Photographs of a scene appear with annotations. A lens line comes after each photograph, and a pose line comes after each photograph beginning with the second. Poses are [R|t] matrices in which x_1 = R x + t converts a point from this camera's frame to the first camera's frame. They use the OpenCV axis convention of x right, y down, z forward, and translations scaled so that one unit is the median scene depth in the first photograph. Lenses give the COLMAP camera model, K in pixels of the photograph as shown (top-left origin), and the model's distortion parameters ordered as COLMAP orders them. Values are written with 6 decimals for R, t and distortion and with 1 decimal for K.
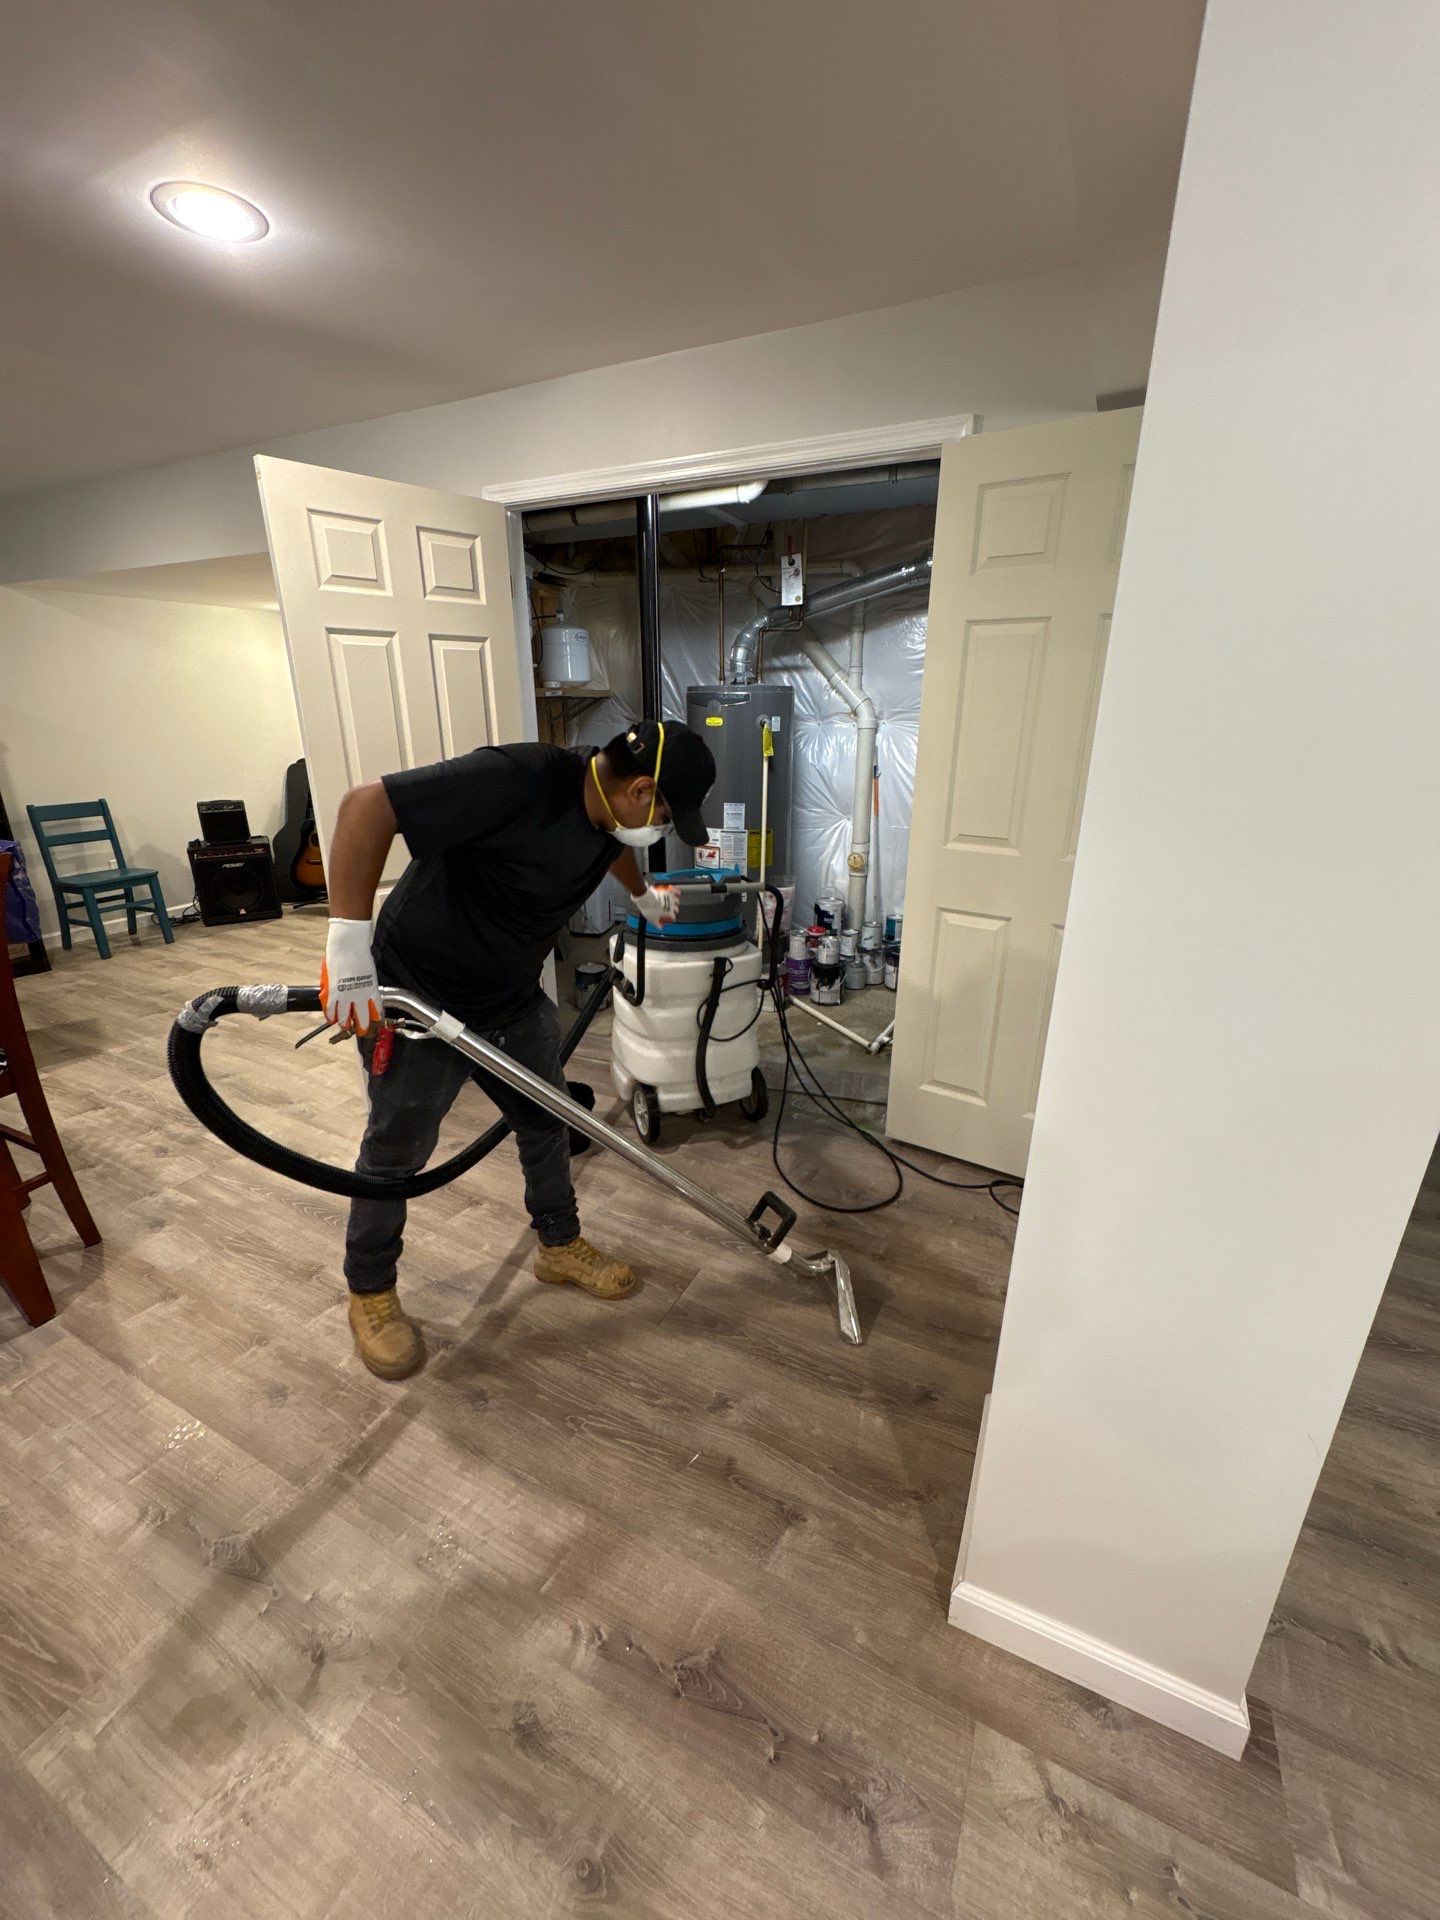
lens RADIAL K [[764.4, 0, 714.2], [0, 764.4, 957.2], [0, 0, 1]] dist [-0.000995, 0.000490]
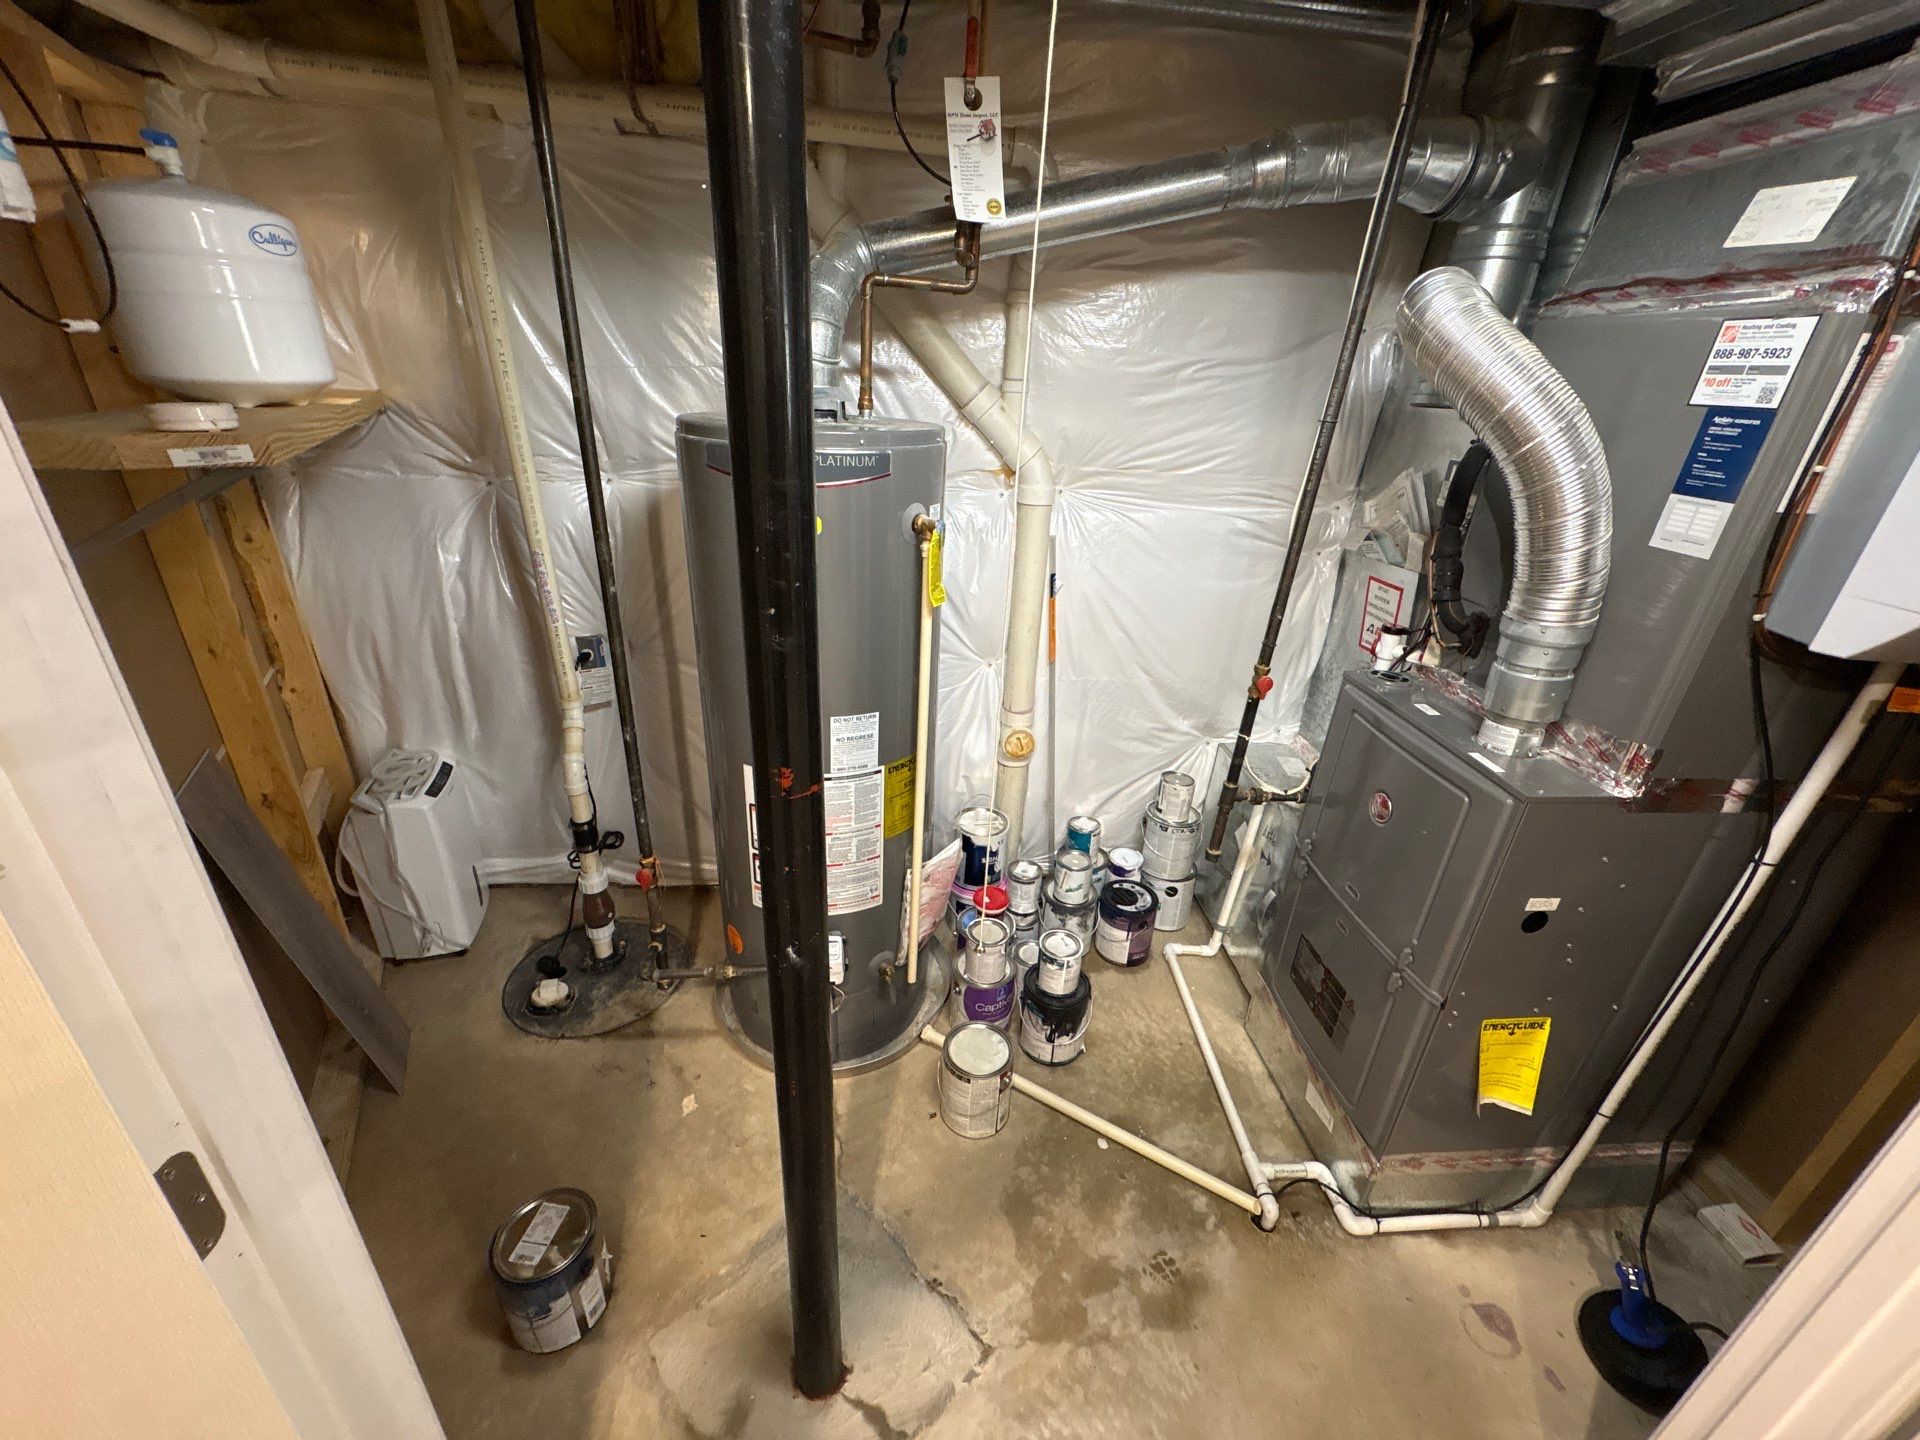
lens RADIAL K [[764.4, 0, 962.6], [0, 764.4, 719.2], [0, 0, 1]] dist [-0.000995, 0.000490]
pose [[0.853396, -0.171778, 0.492146, -0.119992], [0.118256, 0.983325, 0.138159, -0.232512], [-0.507672, -0.059705, 0.859479, 0.570116]]
